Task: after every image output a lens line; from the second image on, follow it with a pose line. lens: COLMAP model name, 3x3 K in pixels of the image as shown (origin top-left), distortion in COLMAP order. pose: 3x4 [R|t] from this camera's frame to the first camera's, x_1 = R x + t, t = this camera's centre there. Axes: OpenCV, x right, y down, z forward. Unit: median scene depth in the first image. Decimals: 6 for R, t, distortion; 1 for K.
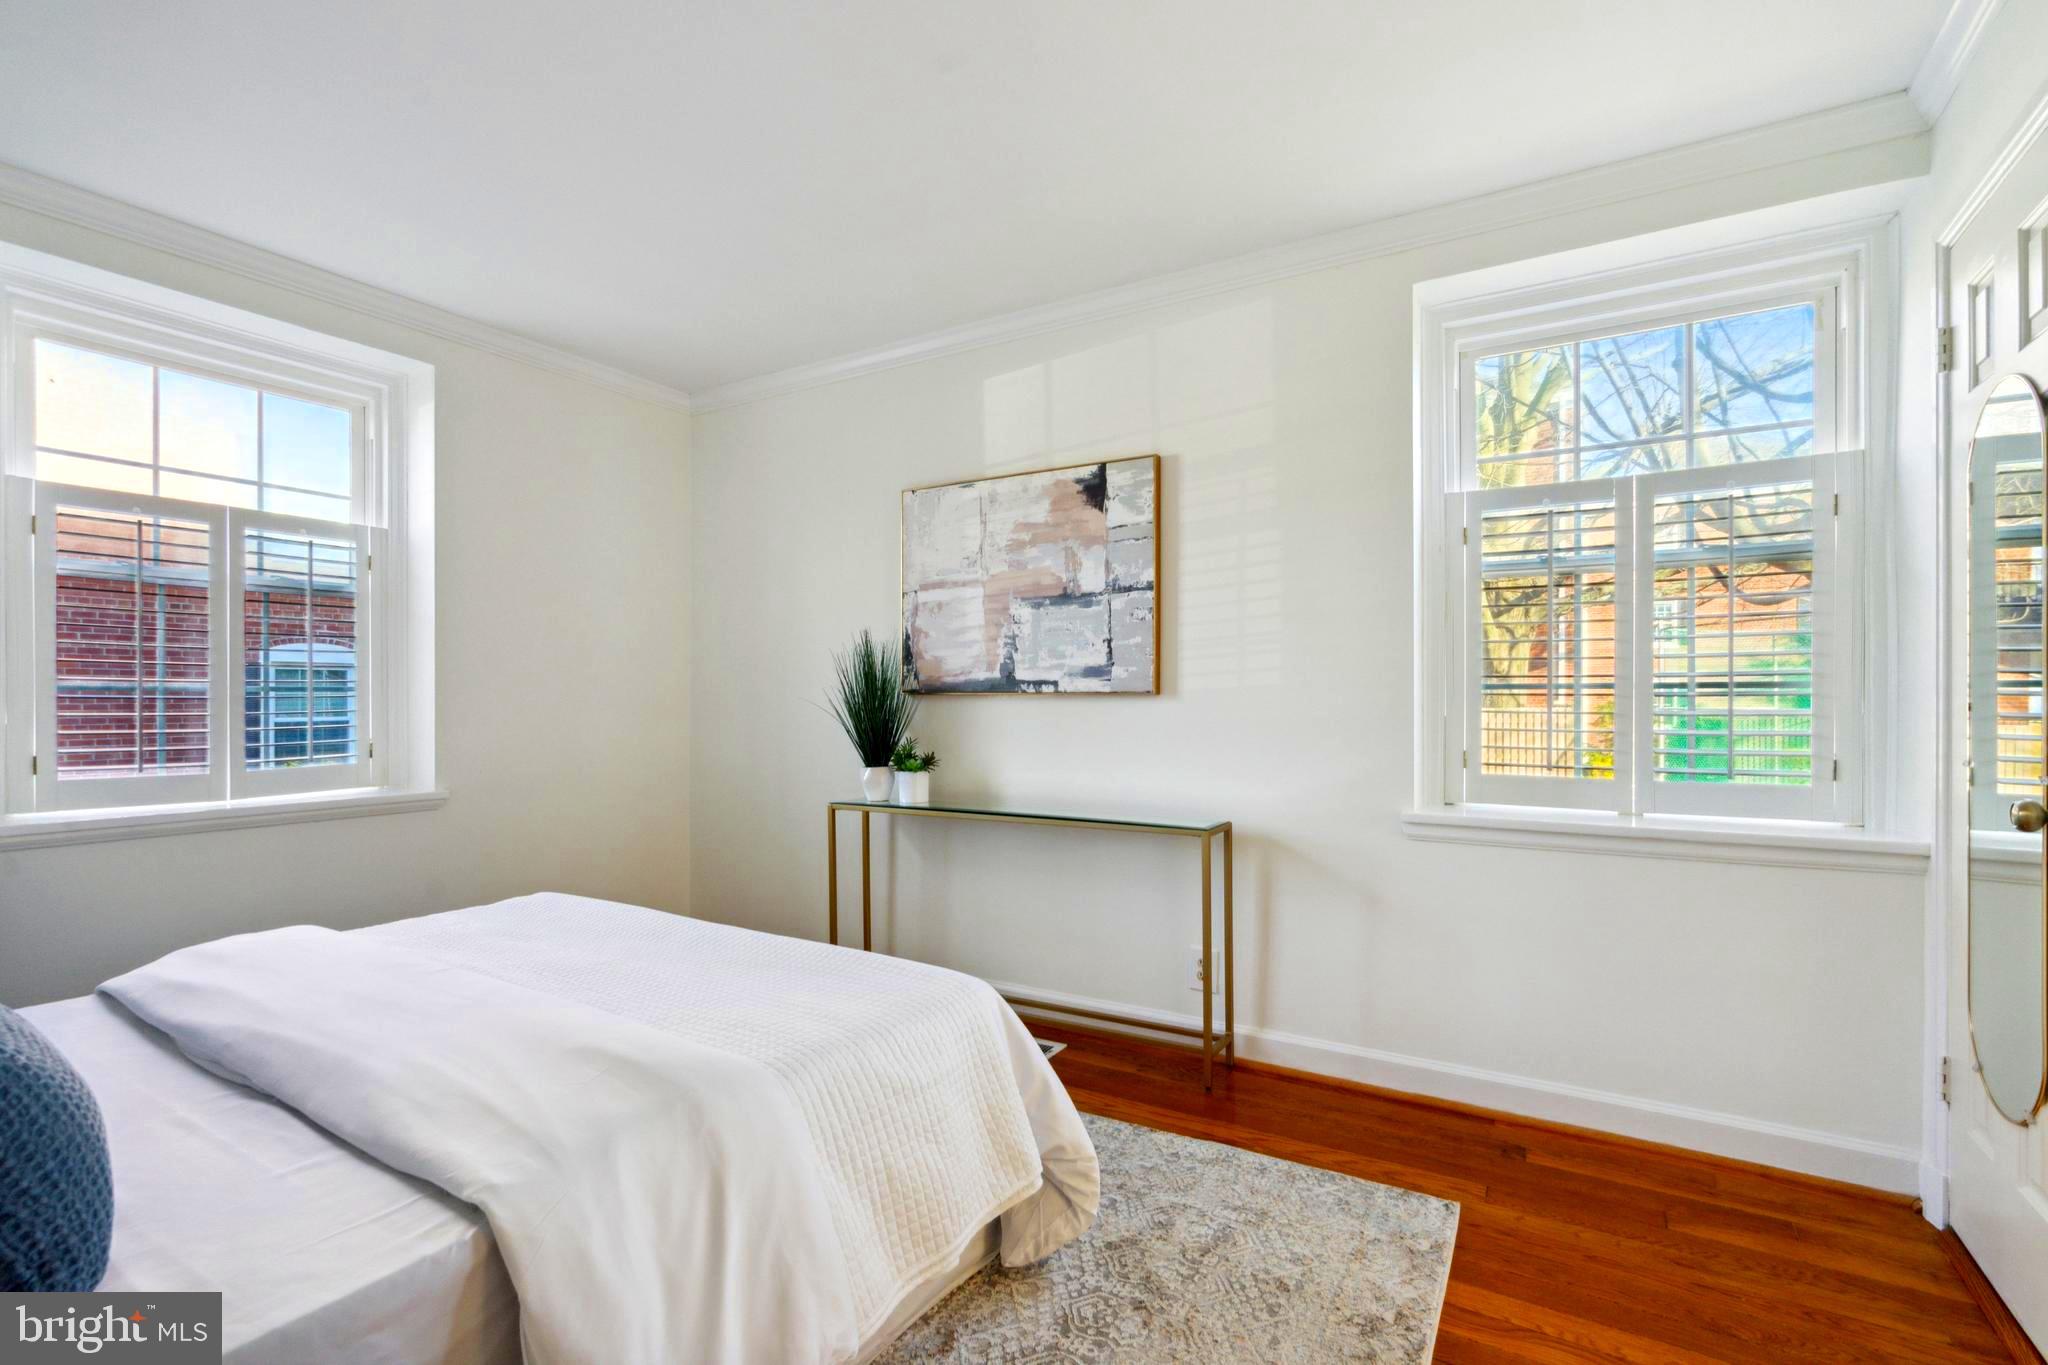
lens RADIAL K [[939.2, 0, 1040.7], [0, 939.2, 688.6], [0, 0, 1]] dist [-0.005092, 0.001949]
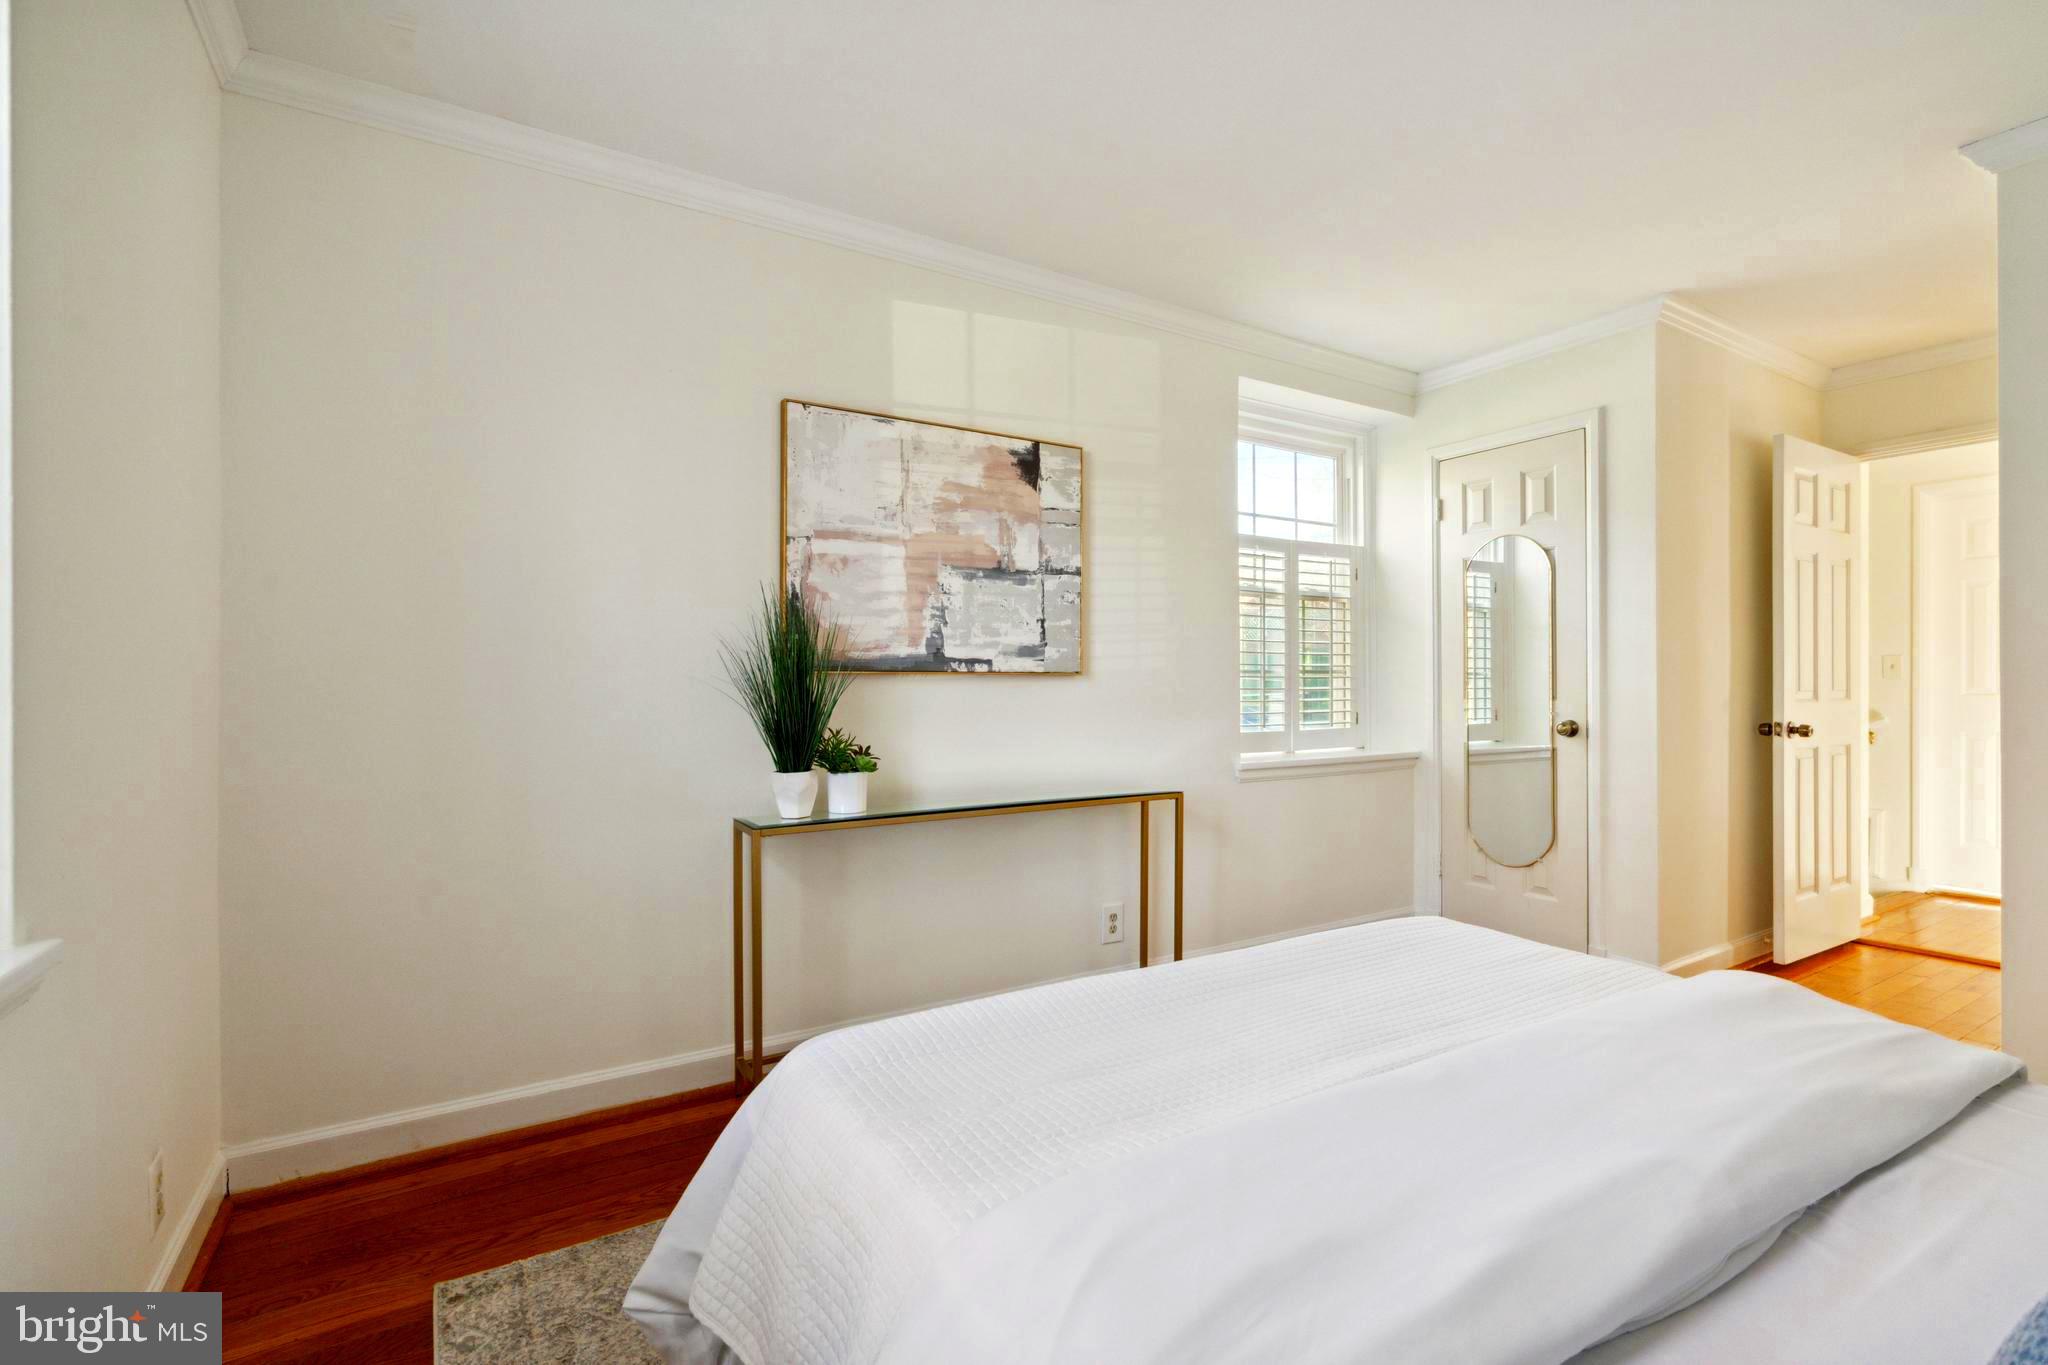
lens RADIAL K [[939.2, 0, 1043.1], [0, 939.2, 683.6], [0, 0, 1]] dist [-0.005092, 0.001949]
pose [[0.452285, 0.006408, 0.891850, -0.783524], [0.000249, 0.999973, -0.007312, 0.022143], [-0.891873, 0.003529, 0.452271, 0.525346]]
